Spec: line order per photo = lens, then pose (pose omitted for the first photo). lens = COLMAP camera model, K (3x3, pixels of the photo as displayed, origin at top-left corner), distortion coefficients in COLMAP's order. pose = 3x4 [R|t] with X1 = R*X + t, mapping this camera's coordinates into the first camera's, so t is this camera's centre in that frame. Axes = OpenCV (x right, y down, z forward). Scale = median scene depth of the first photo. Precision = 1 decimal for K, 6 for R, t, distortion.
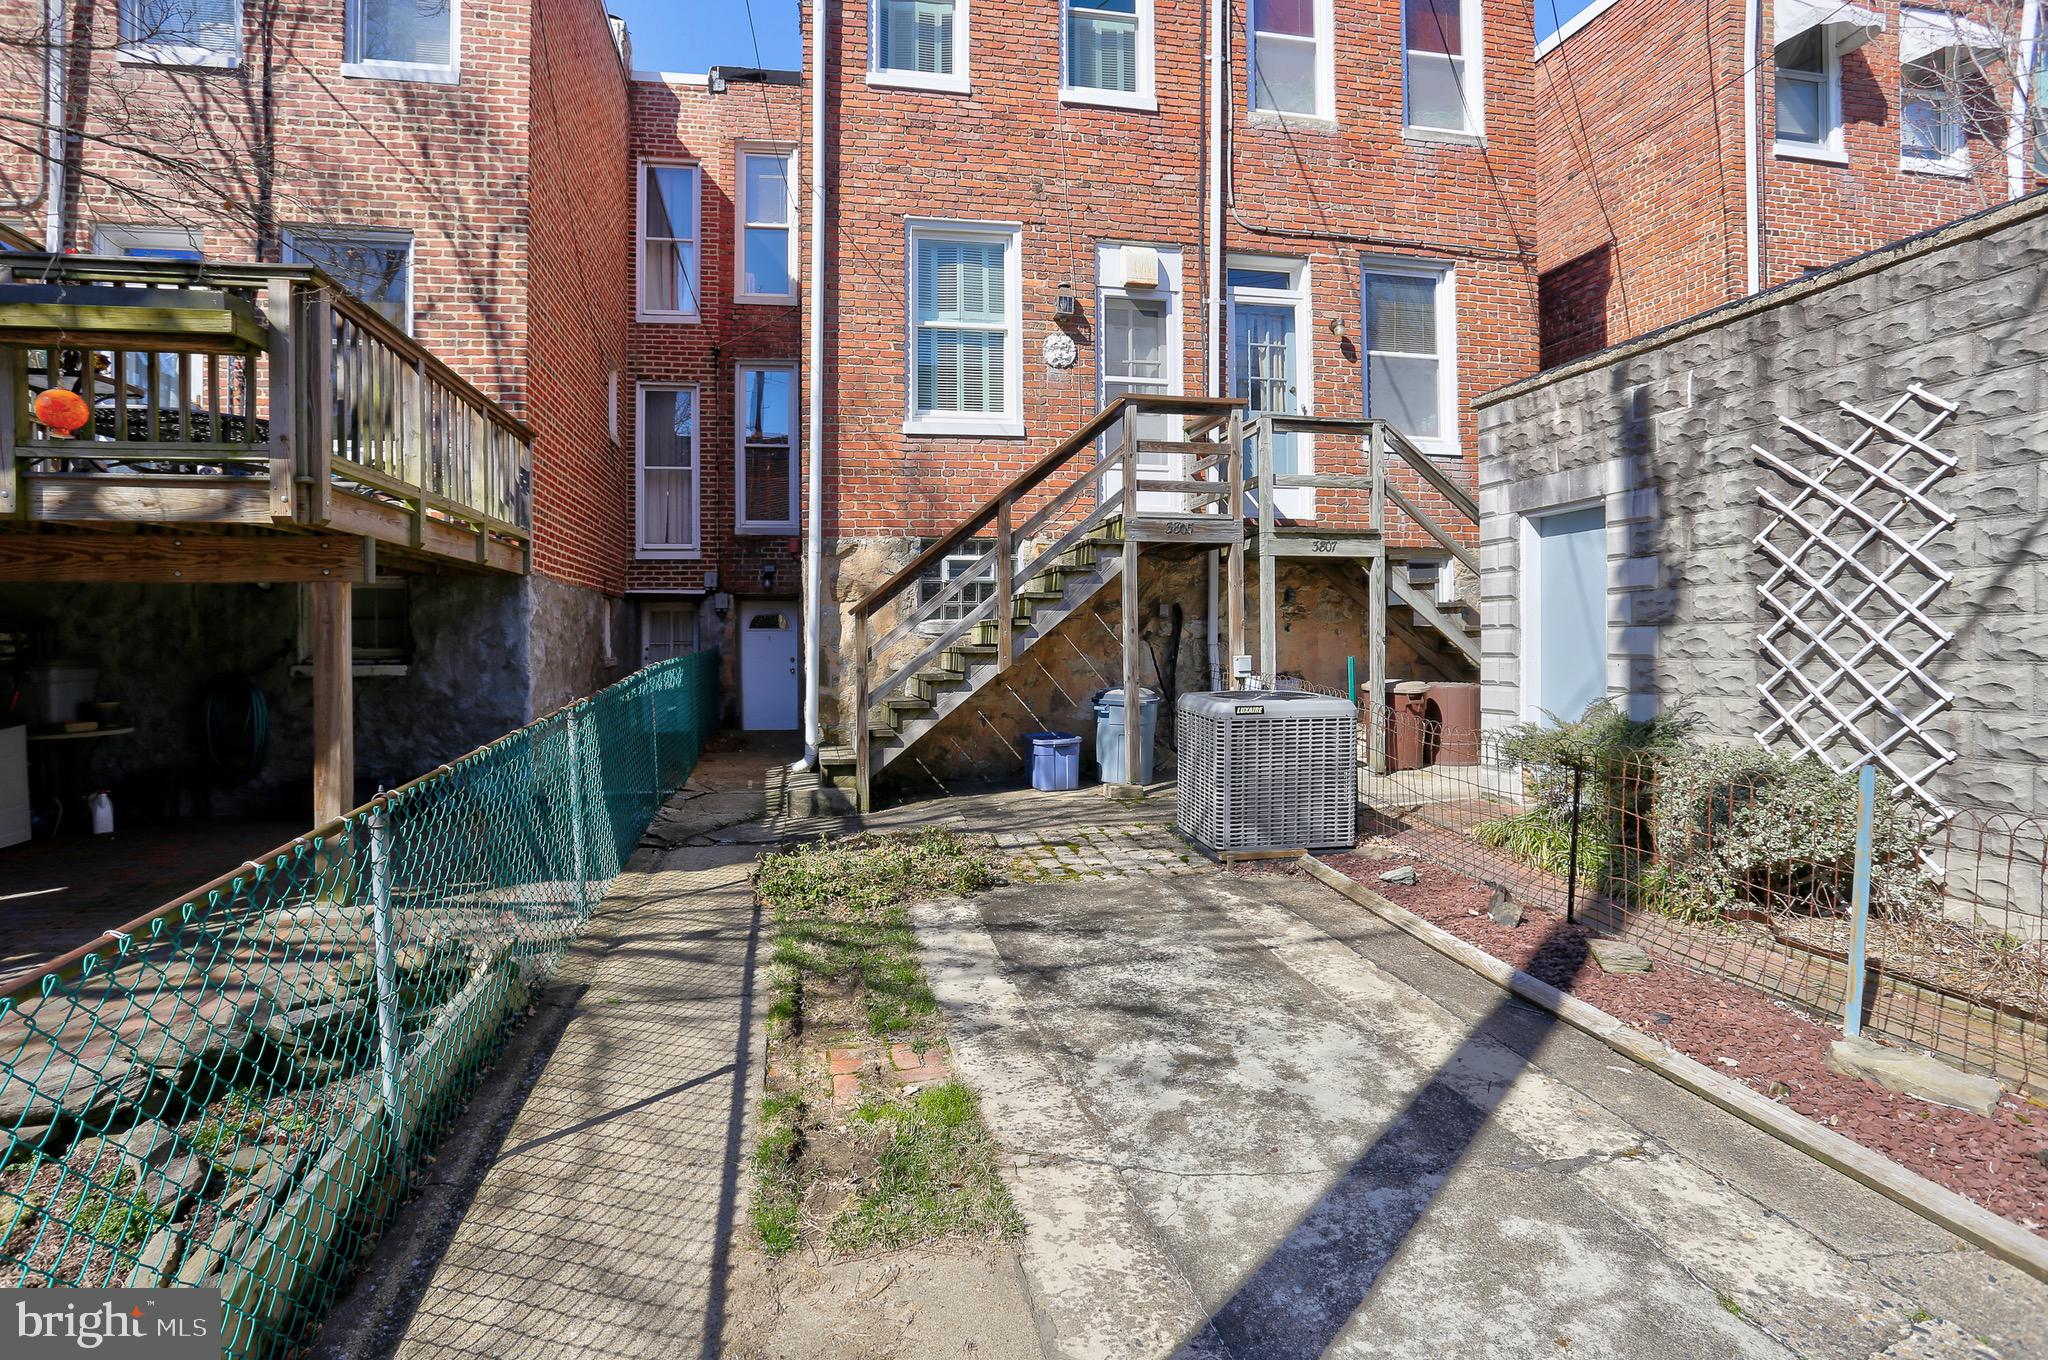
lens RADIAL K [[1008.6, 0, 993.1], [0, 1008.6, 705.2], [0, 0, 1]] dist [-0.062553, 0.027163]
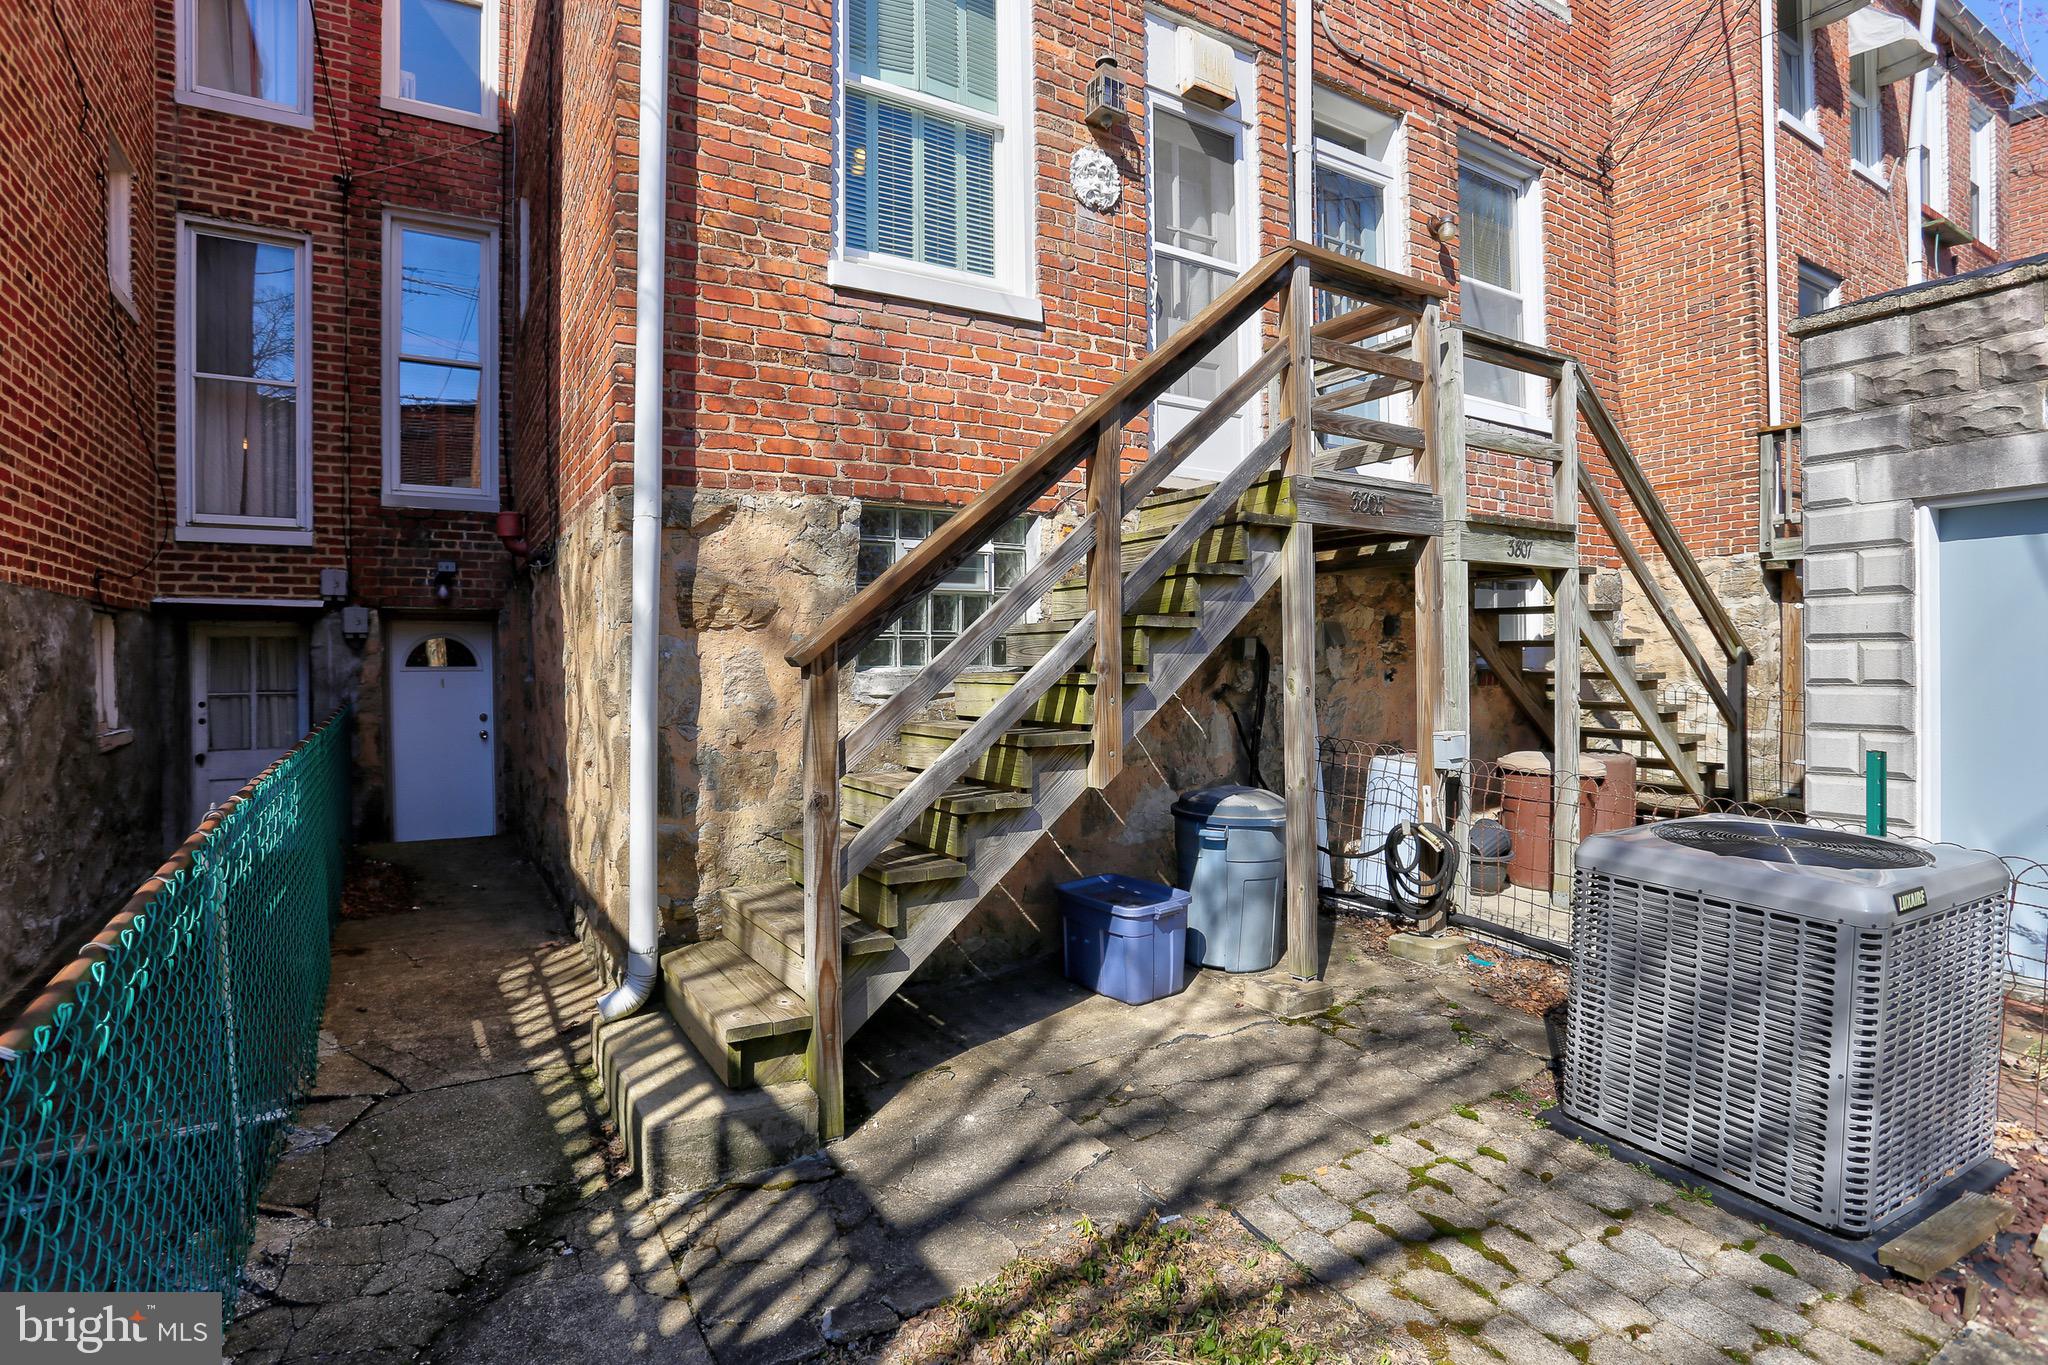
lens RADIAL K [[1047.9, 0, 1030.6], [0, 1047.9, 704.5], [0, 0, 1]] dist [-0.056340, 0.020460]
pose [[0.939233, -0.013098, 0.343030, -0.200360], [0.022009, 0.999514, -0.022096, -0.063046], [-0.342574, 0.028303, 0.939064, 0.581129]]
